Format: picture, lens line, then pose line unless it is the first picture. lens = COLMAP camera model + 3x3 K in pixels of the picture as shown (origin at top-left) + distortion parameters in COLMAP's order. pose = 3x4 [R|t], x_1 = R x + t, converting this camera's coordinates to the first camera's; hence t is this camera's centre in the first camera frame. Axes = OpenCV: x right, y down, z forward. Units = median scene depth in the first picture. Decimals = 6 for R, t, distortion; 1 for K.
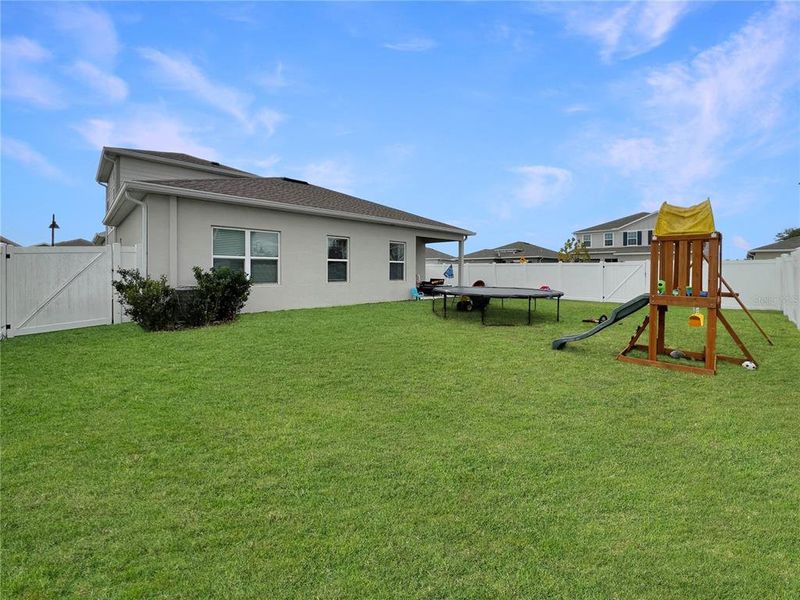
lens RADIAL K [[329.8, 0, 402.1], [0, 329.8, 315.7], [0, 0, 1]] dist [-0.000278, -0.000021]
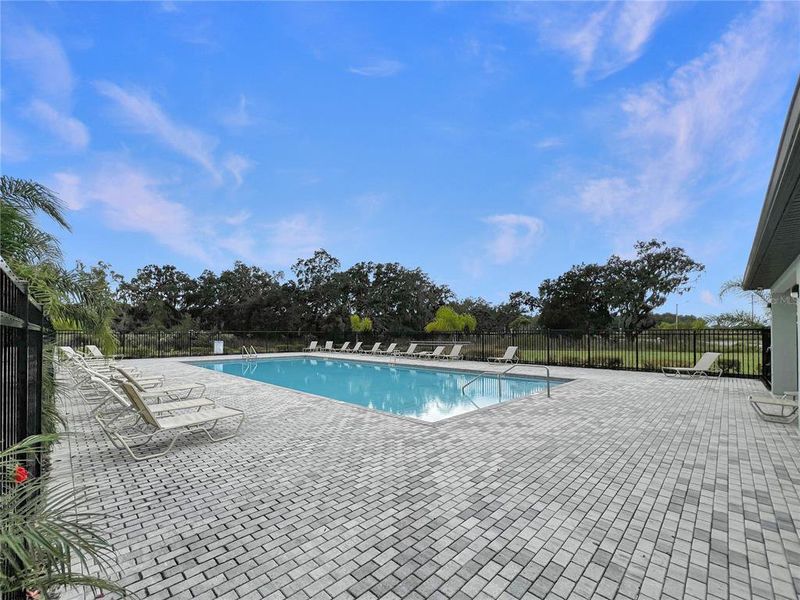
lens RADIAL K [[329.8, 0, 402.1], [0, 329.8, 315.7], [0, 0, 1]] dist [-0.000278, -0.000021]
pose [[0.997060, 0.011005, 0.075825, 0.028484], [0.004379, 0.979830, -0.199786, 0.056942], [-0.076494, 0.199530, 0.976901, 0.172271]]
